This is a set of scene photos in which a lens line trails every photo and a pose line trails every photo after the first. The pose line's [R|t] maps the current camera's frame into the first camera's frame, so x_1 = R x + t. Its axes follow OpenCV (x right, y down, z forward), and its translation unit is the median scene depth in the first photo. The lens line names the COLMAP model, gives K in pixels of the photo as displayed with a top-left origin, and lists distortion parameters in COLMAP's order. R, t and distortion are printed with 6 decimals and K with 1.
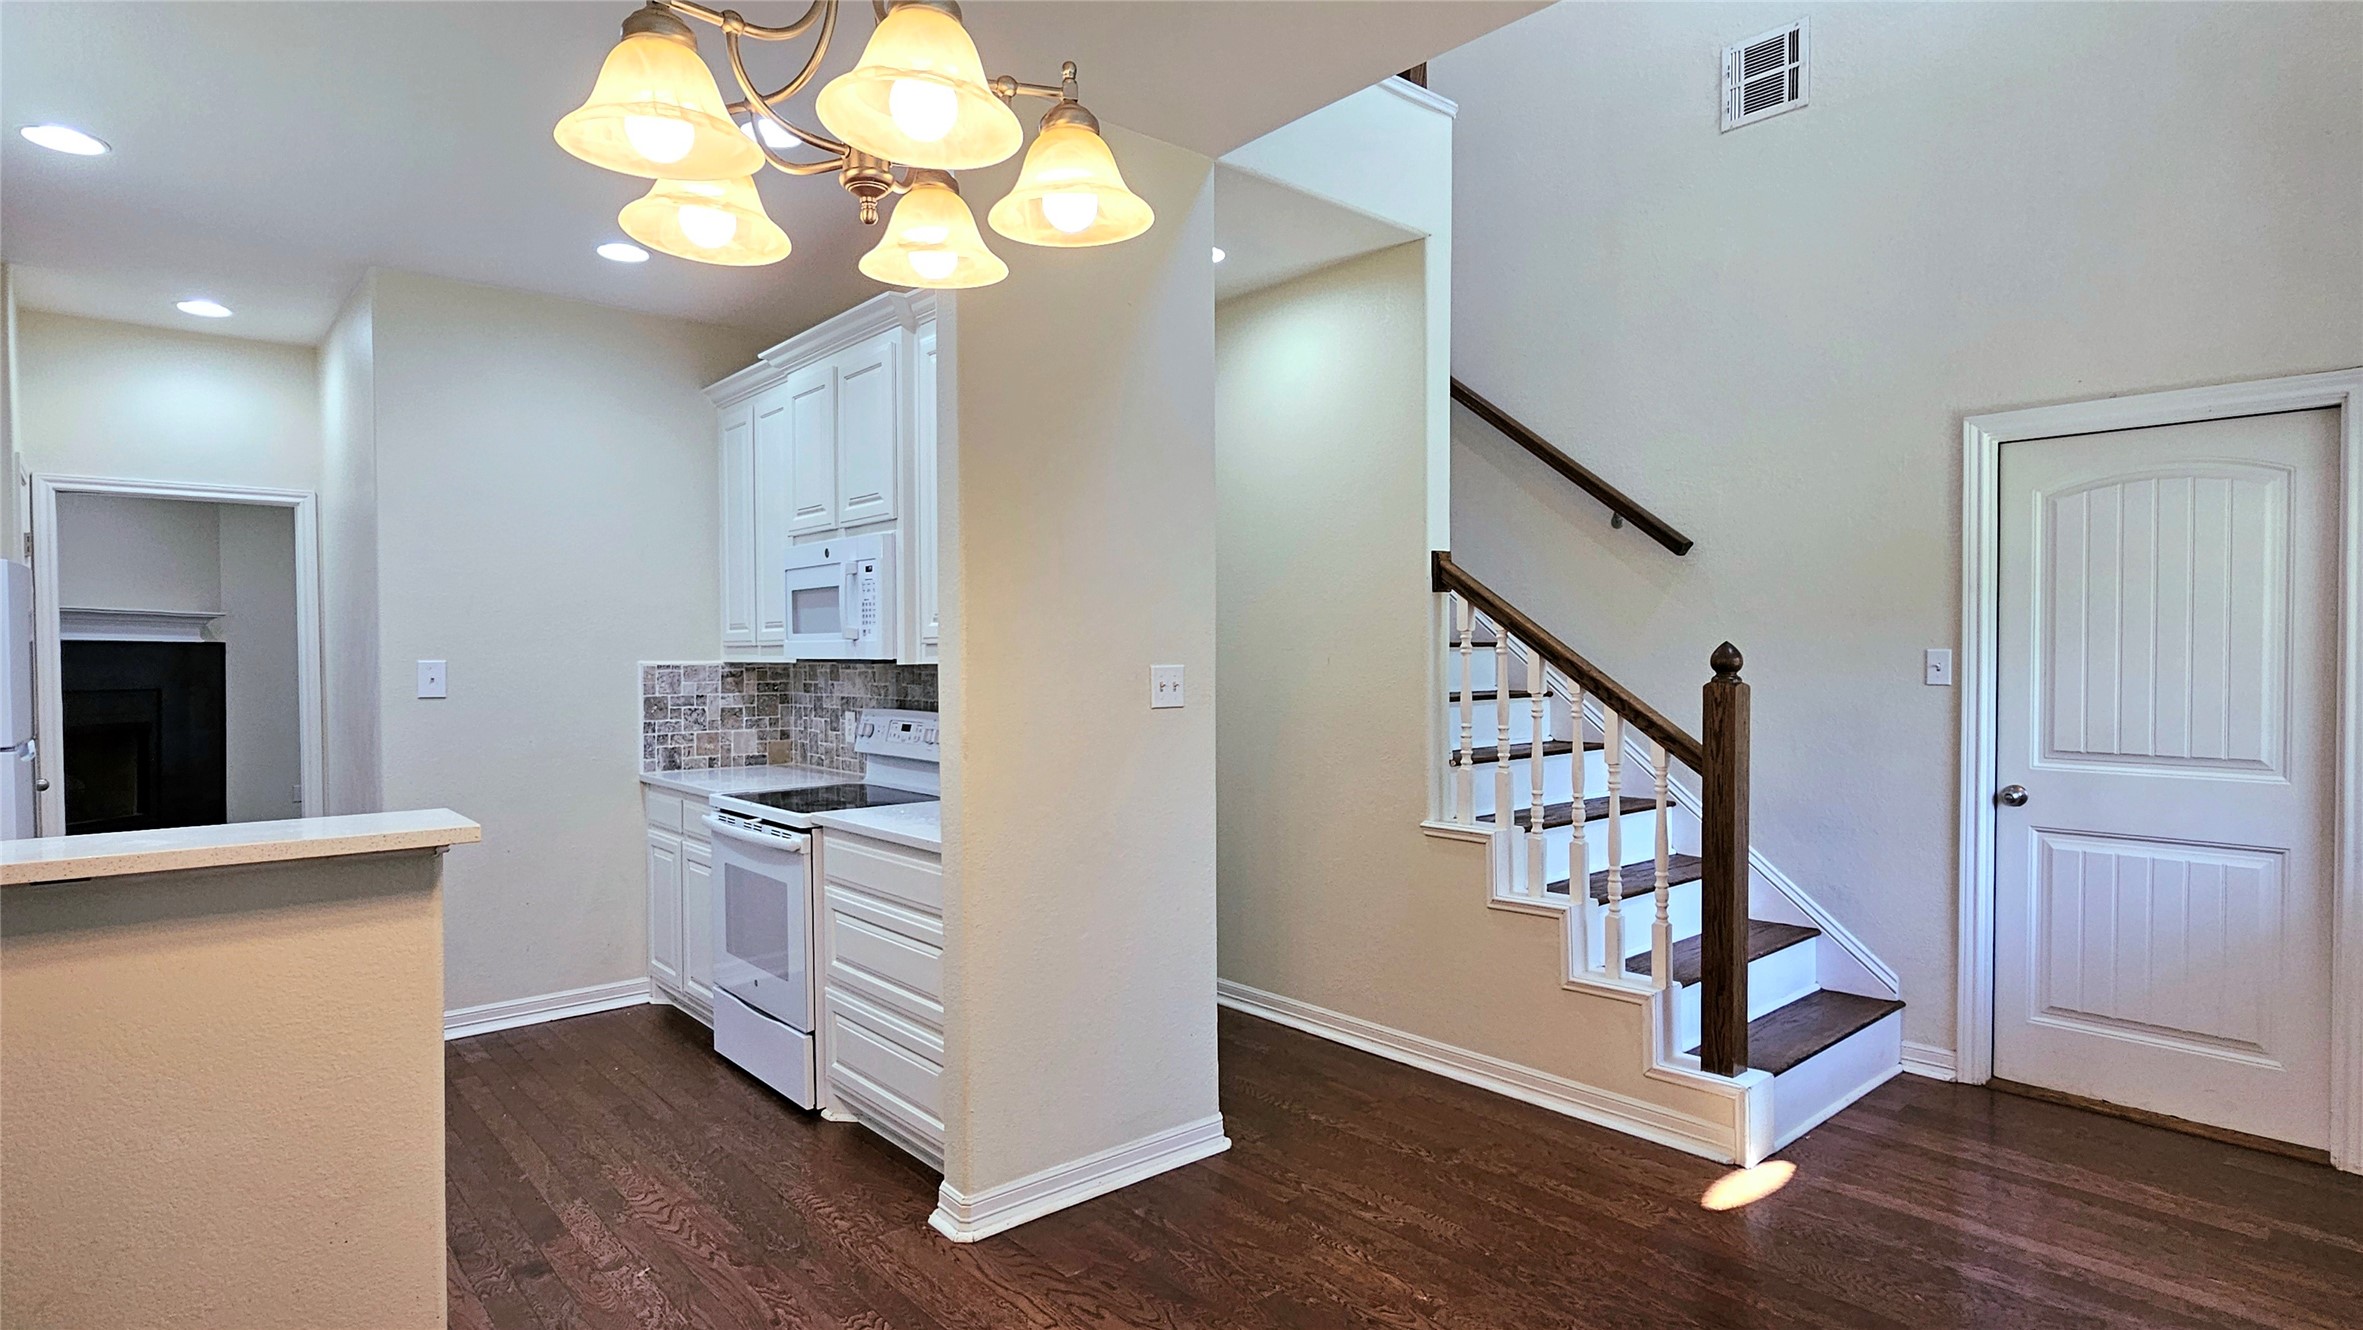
lens RADIAL K [[1206.4, 0, 1181.6], [0, 1206.4, 671.7], [0, 0, 1]] dist [-0.004064, -0.002138]
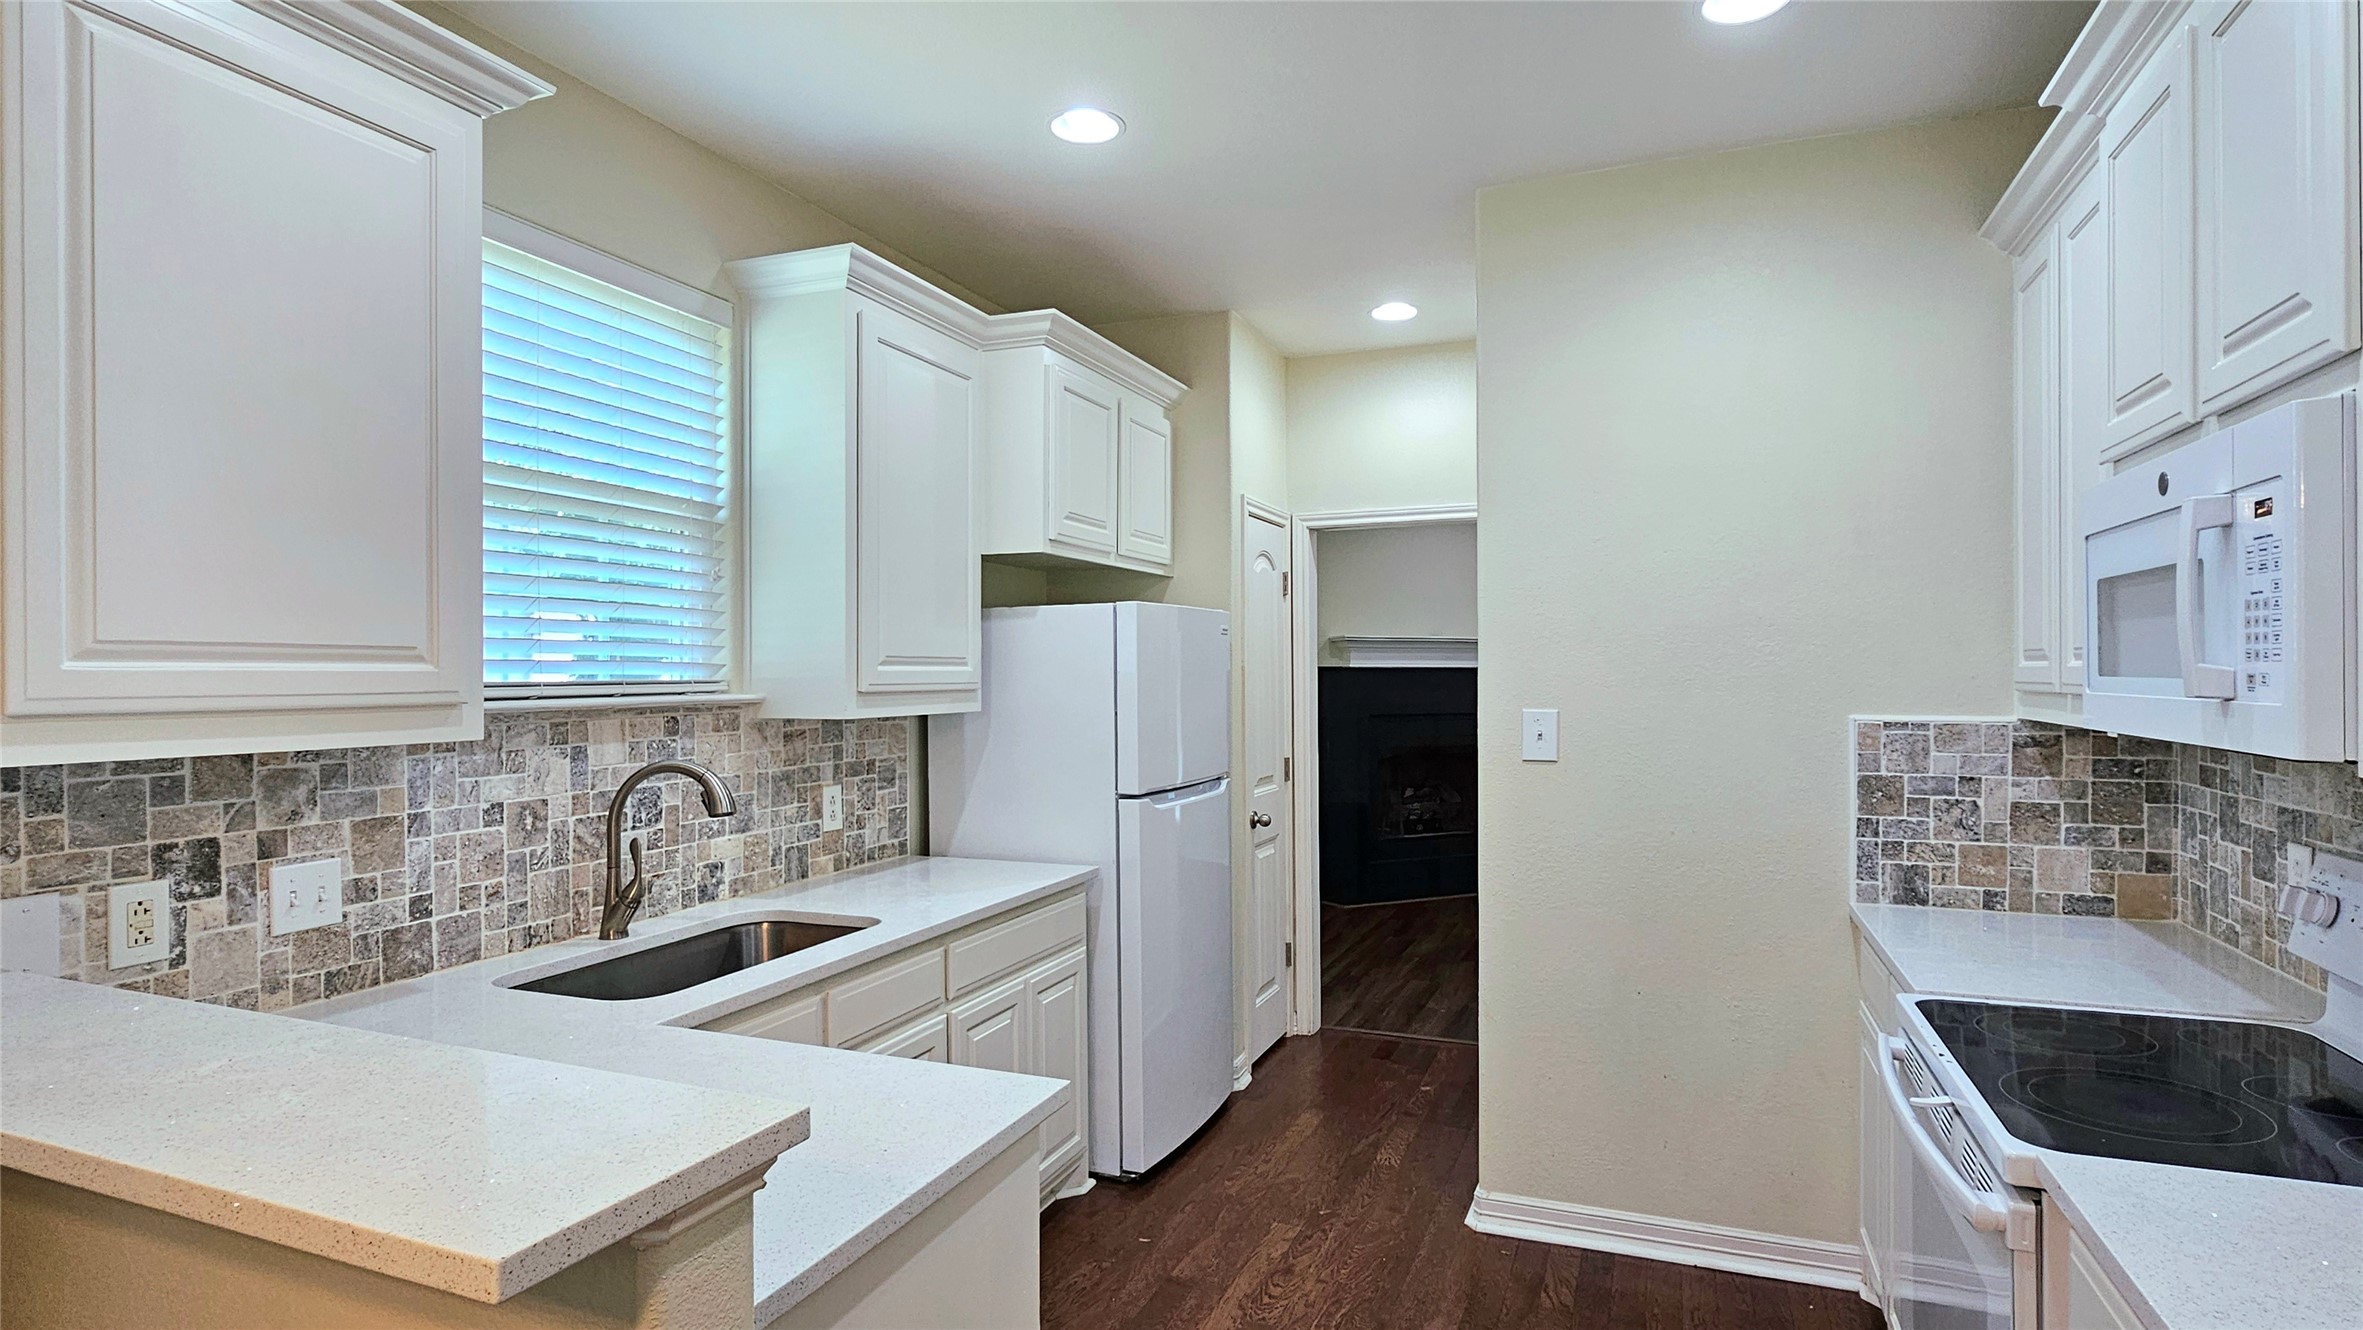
lens RADIAL K [[1206.4, 0, 1183.3], [0, 1206.4, 676.1], [0, 0, 1]] dist [-0.004064, -0.002138]
pose [[0.446906, 0.005929, -0.894561, -0.063462], [-0.010073, 0.999948, 0.001596, -0.025068], [0.894524, 0.008297, 0.446942, 0.430634]]
